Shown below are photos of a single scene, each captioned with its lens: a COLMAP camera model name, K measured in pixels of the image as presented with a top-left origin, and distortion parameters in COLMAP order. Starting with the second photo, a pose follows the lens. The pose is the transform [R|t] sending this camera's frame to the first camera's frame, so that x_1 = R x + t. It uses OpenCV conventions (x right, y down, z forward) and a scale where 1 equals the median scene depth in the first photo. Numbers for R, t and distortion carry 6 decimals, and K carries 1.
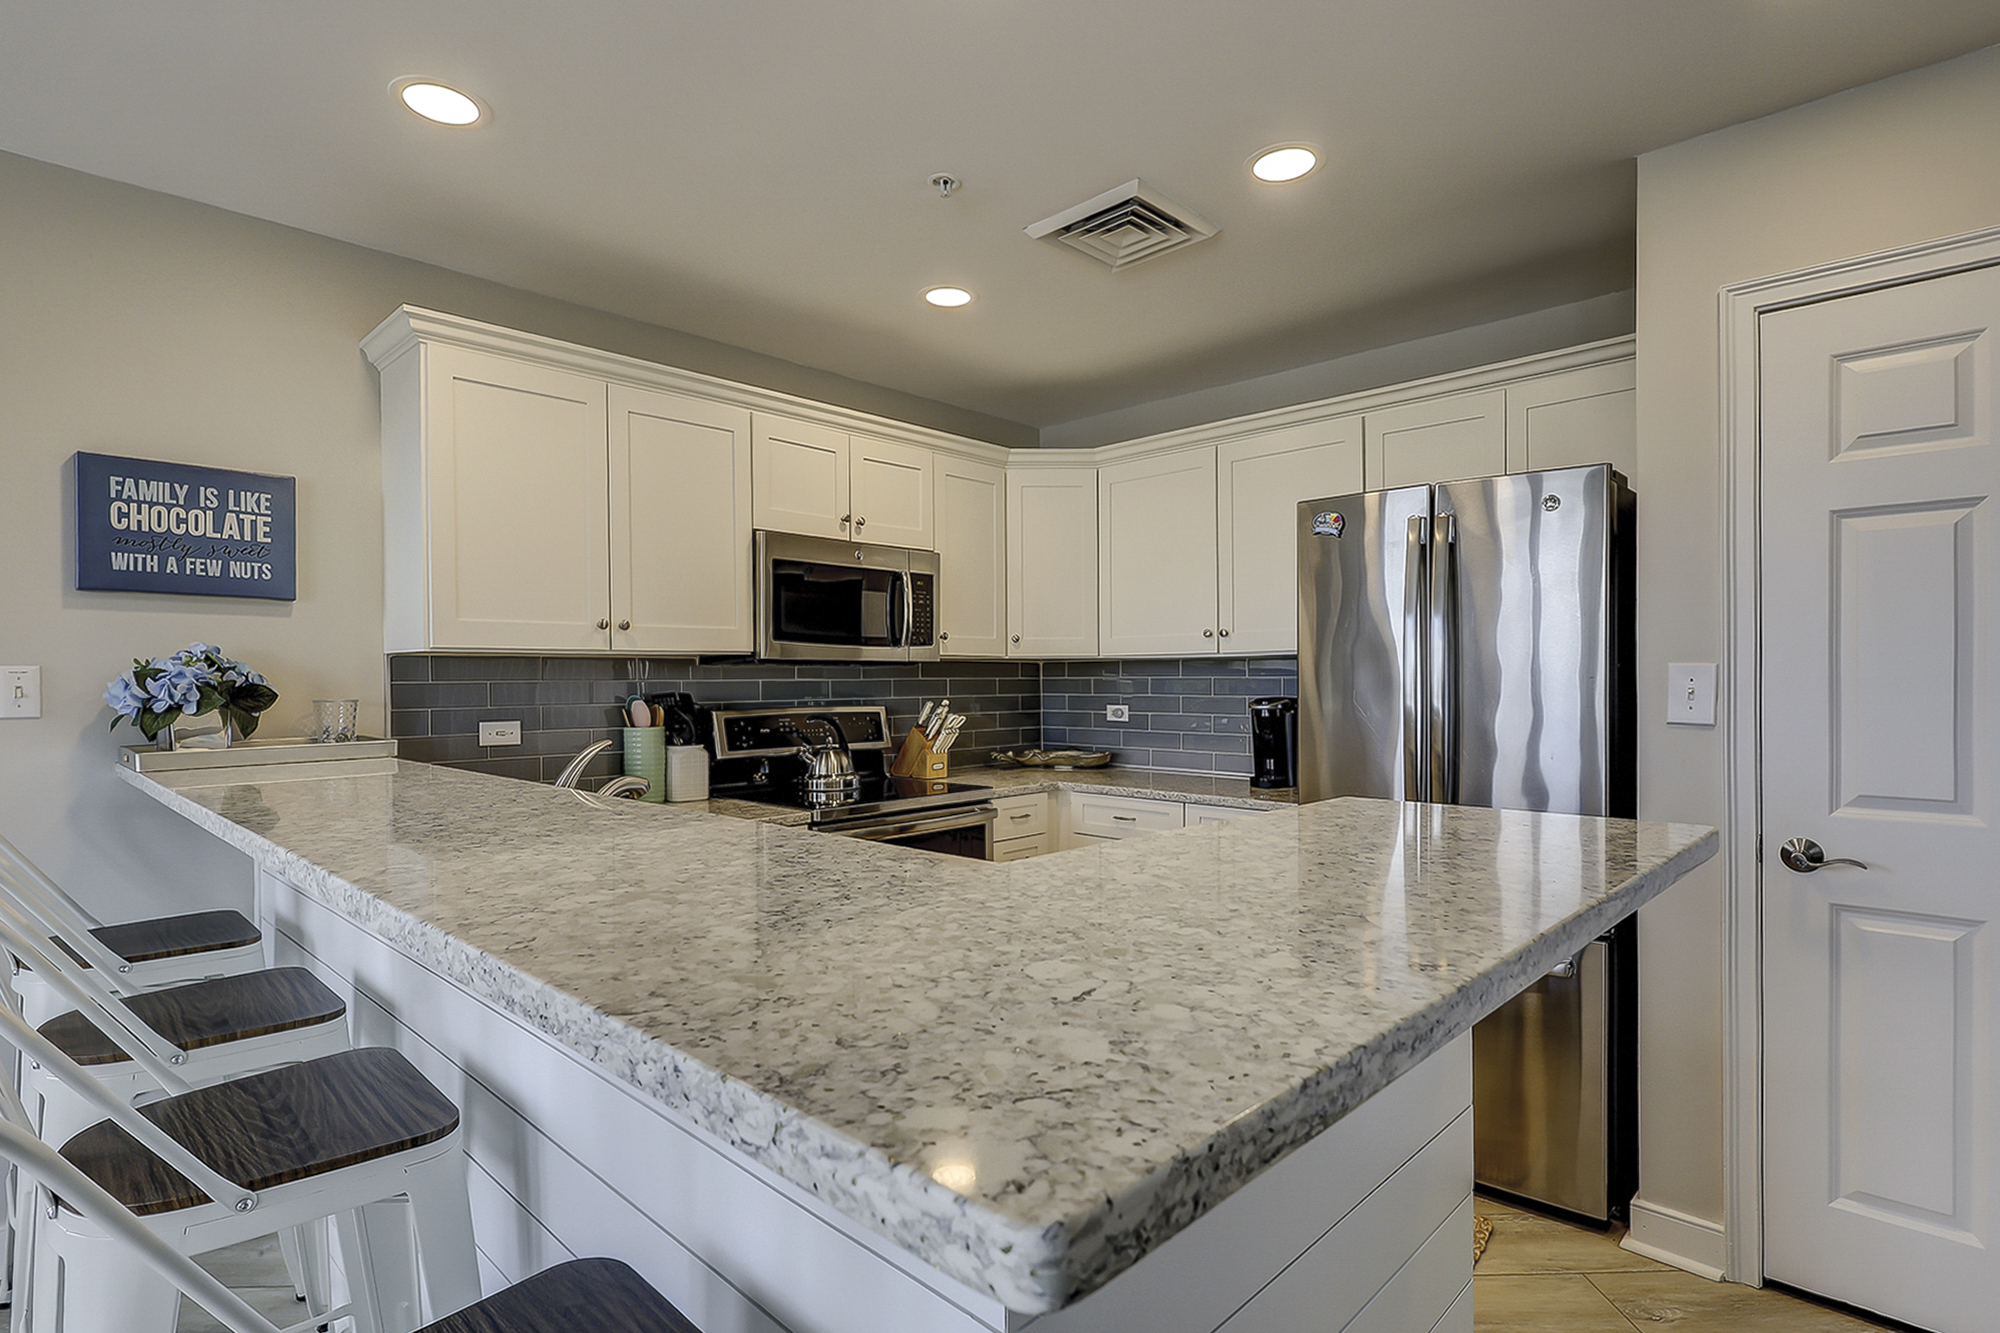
lens RADIAL K [[990.4, 0, 991.2], [0, 990.4, 686.6], [0, 0, 1]] dist [-0.004989, 0.000244]
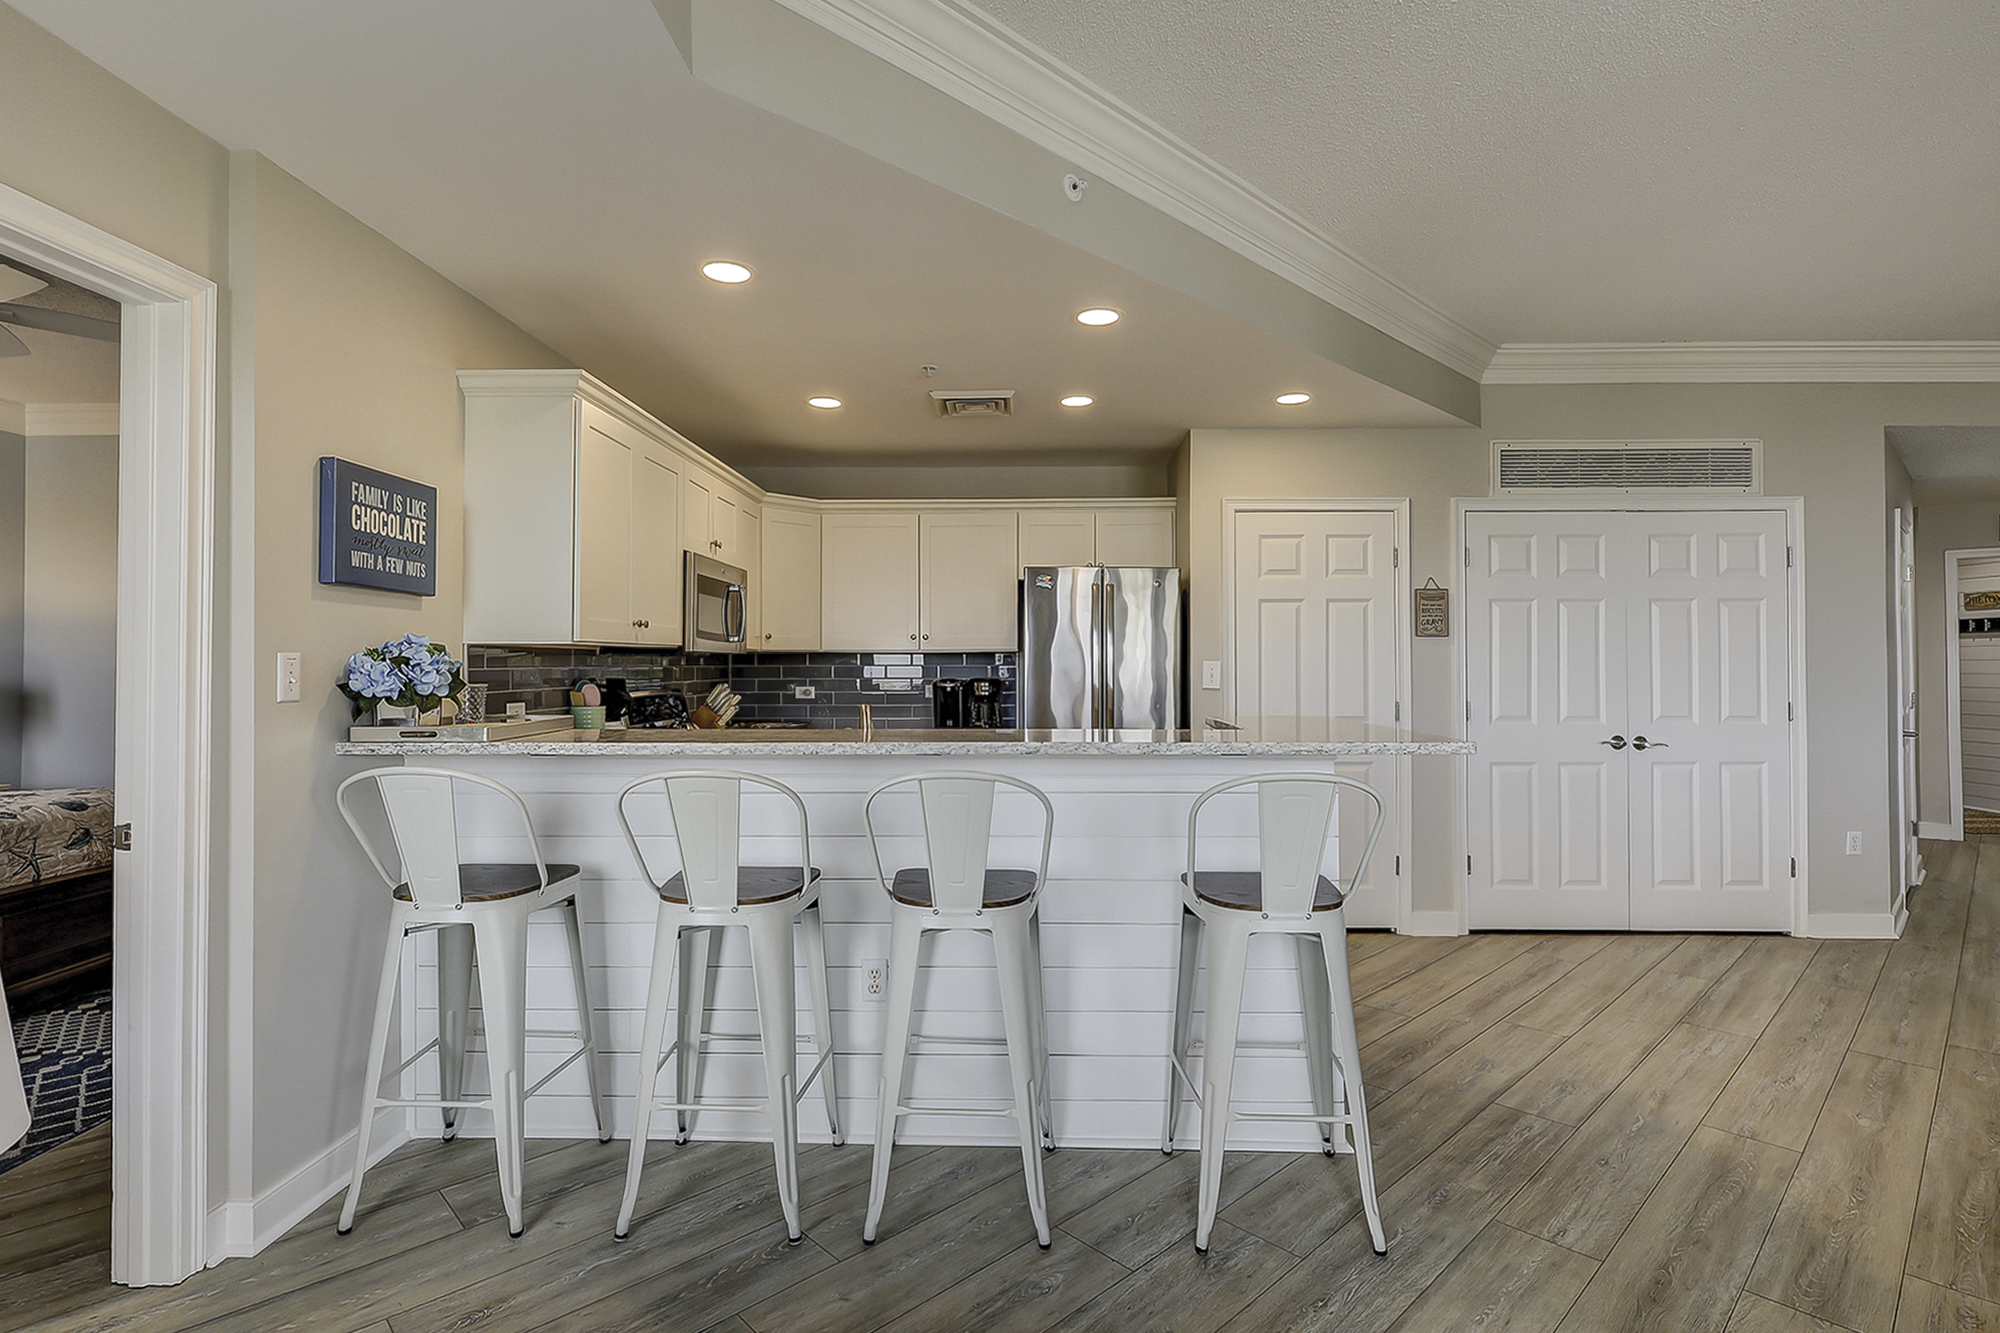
lens RADIAL K [[972.9, 0, 1010.6], [0, 972.9, 645.5], [0, 0, 1]] dist [0.000058, -0.000544]
pose [[0.730191, 0.016996, 0.683032, -0.991136], [0.002878, 0.999605, -0.027949, 0.001731], [-0.683237, 0.022374, 0.729854, -0.262010]]
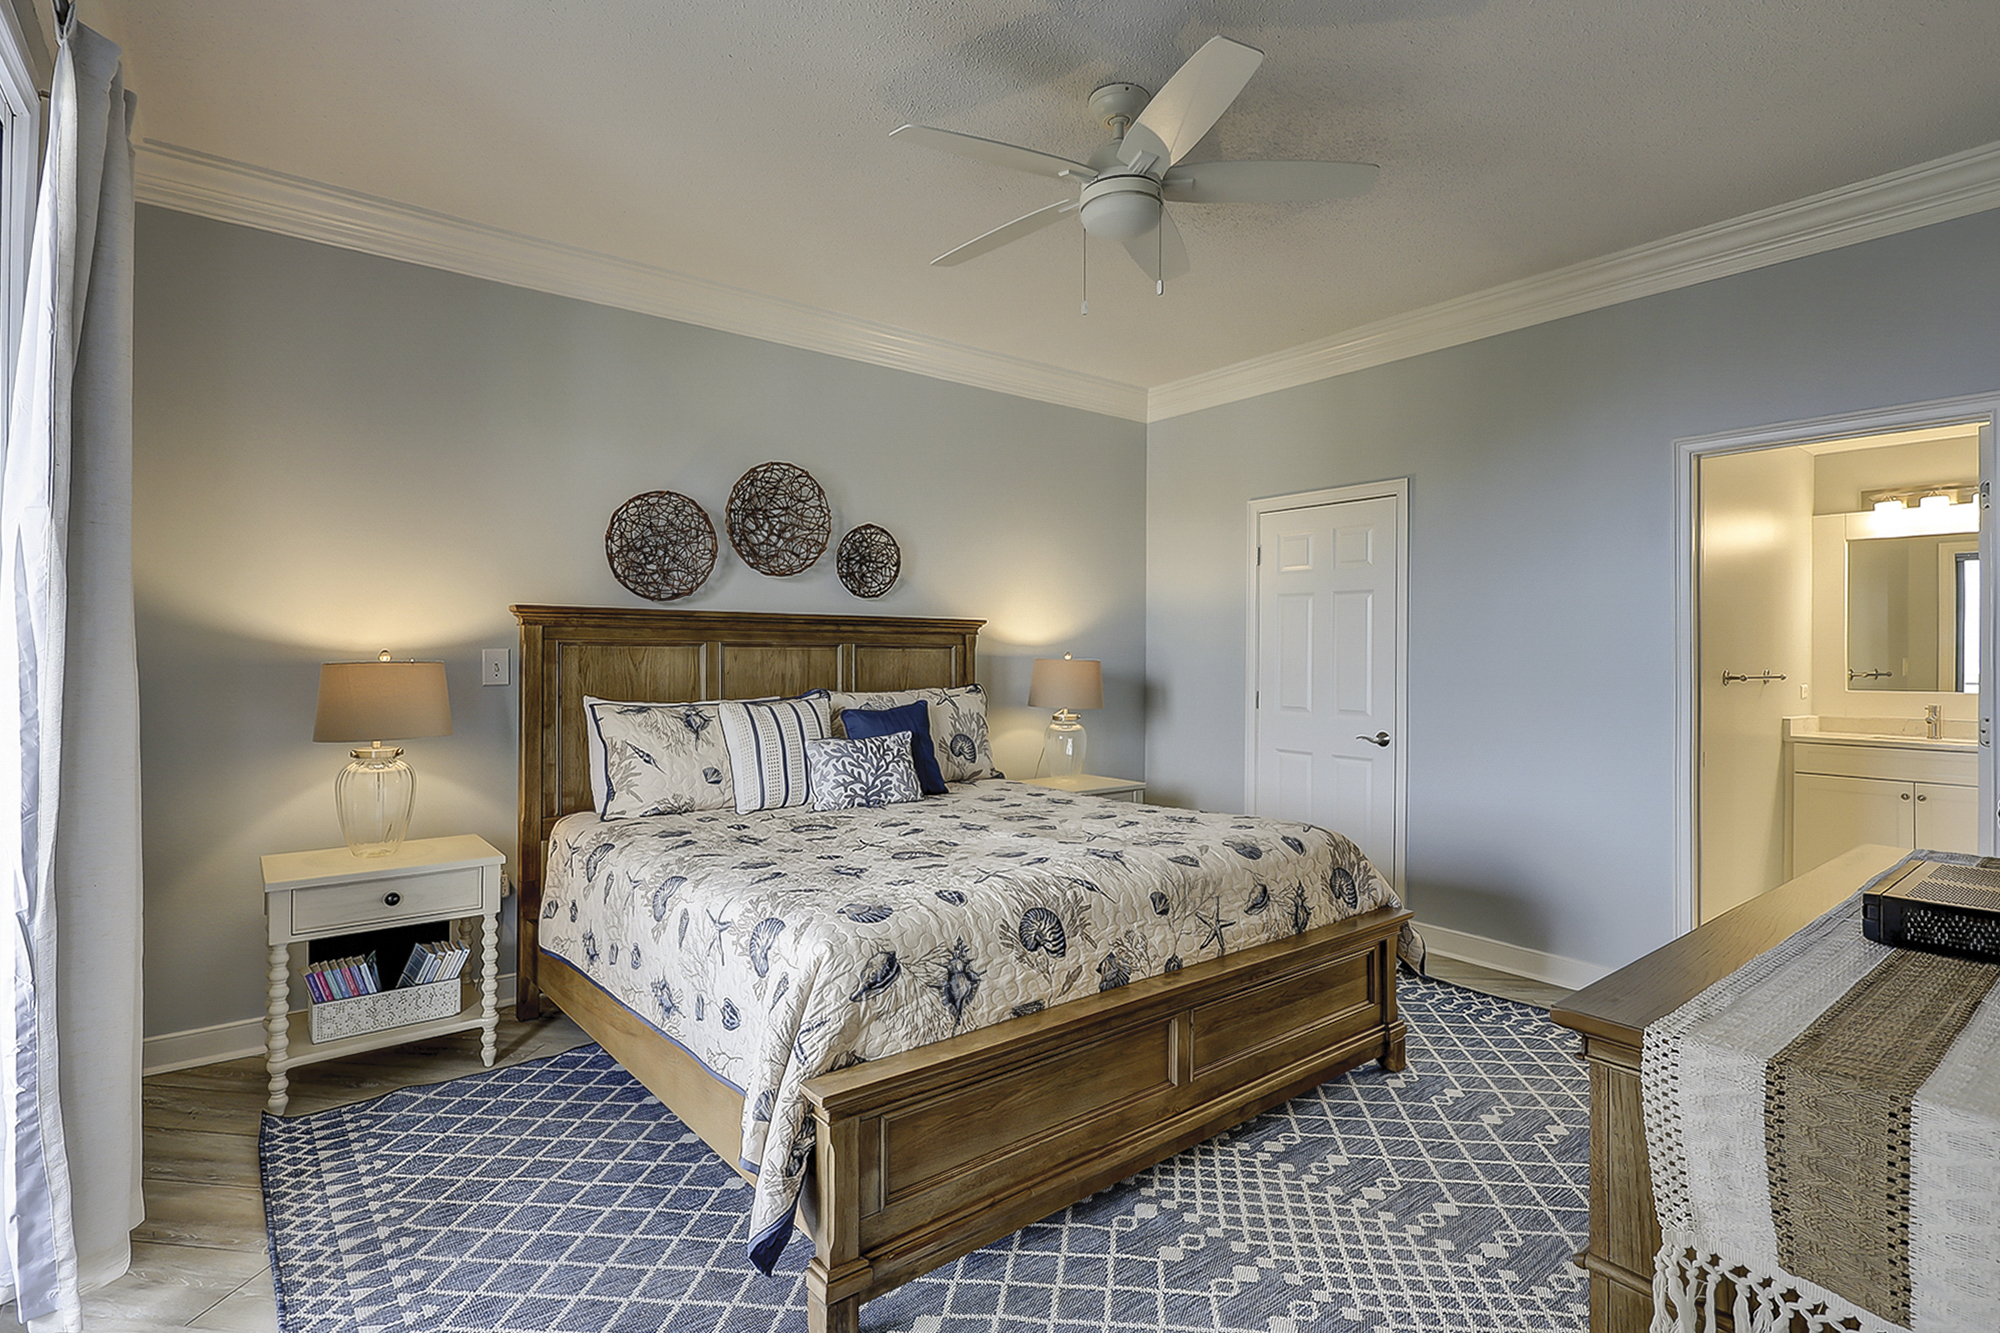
lens RADIAL K [[957.6, 0, 992.9], [0, 957.6, 657.6], [0, 0, 1]] dist [-0.002355, -0.000155]
pose [[0.989695, 0.013933, -0.142509, -1.154085], [-0.015130, 0.999859, -0.007320, -0.002813], [0.142387, 0.009401, 0.989766, 0.727909]]
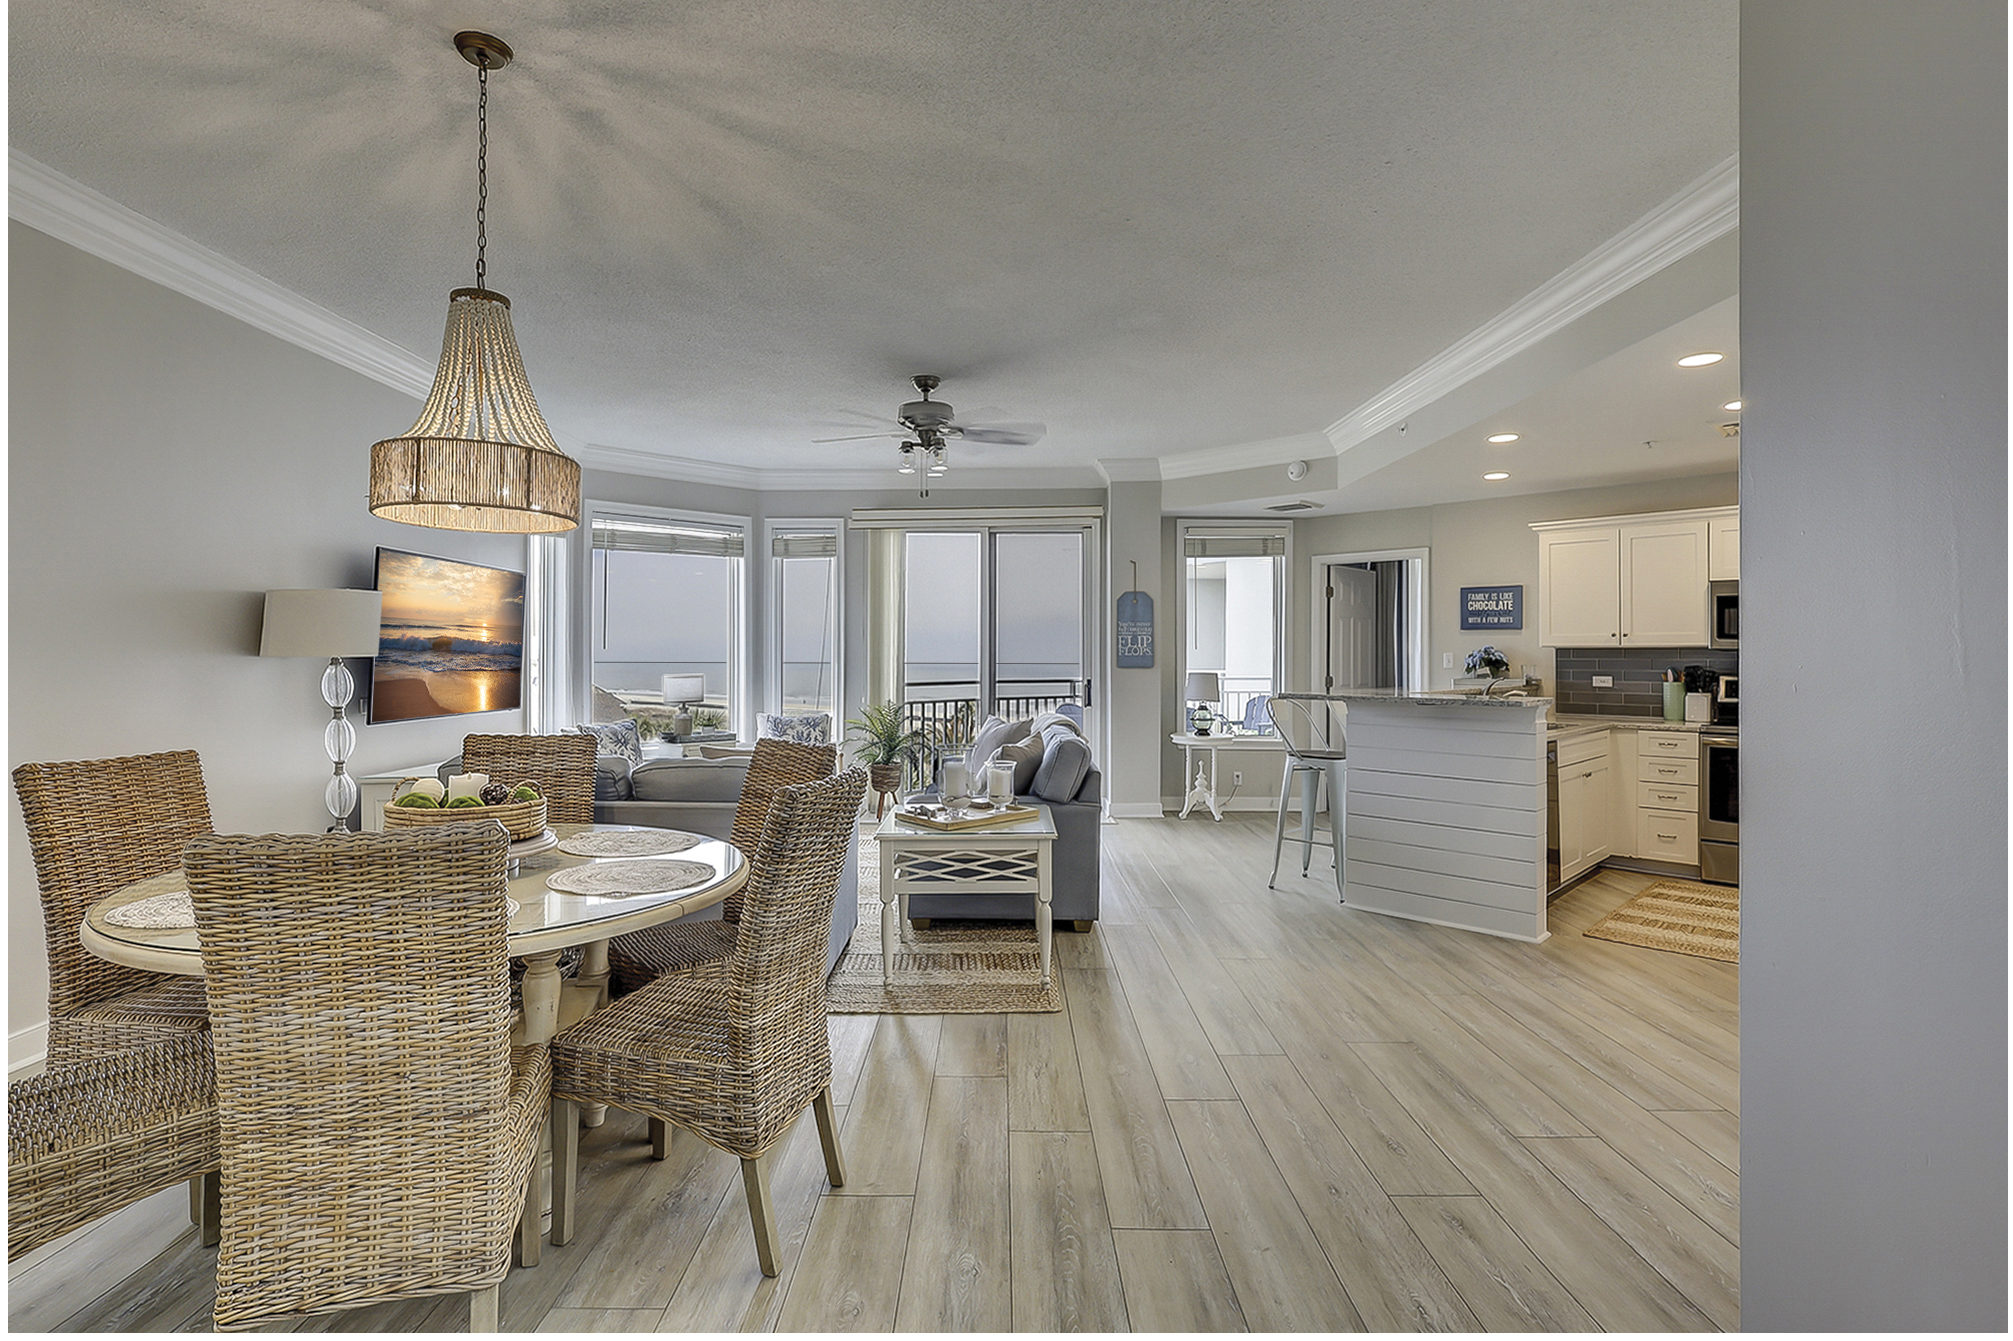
lens RADIAL K [[970.9, 0, 1010.6], [0, 970.9, 653.2], [0, 0, 1]] dist [-0.000967, -0.000041]
pose [[-0.006338, 0.003113, -0.999975, 2.064467], [-0.011851, 0.999925, 0.003188, -0.011380], [0.999910, 0.011870, -0.006300, -0.425493]]
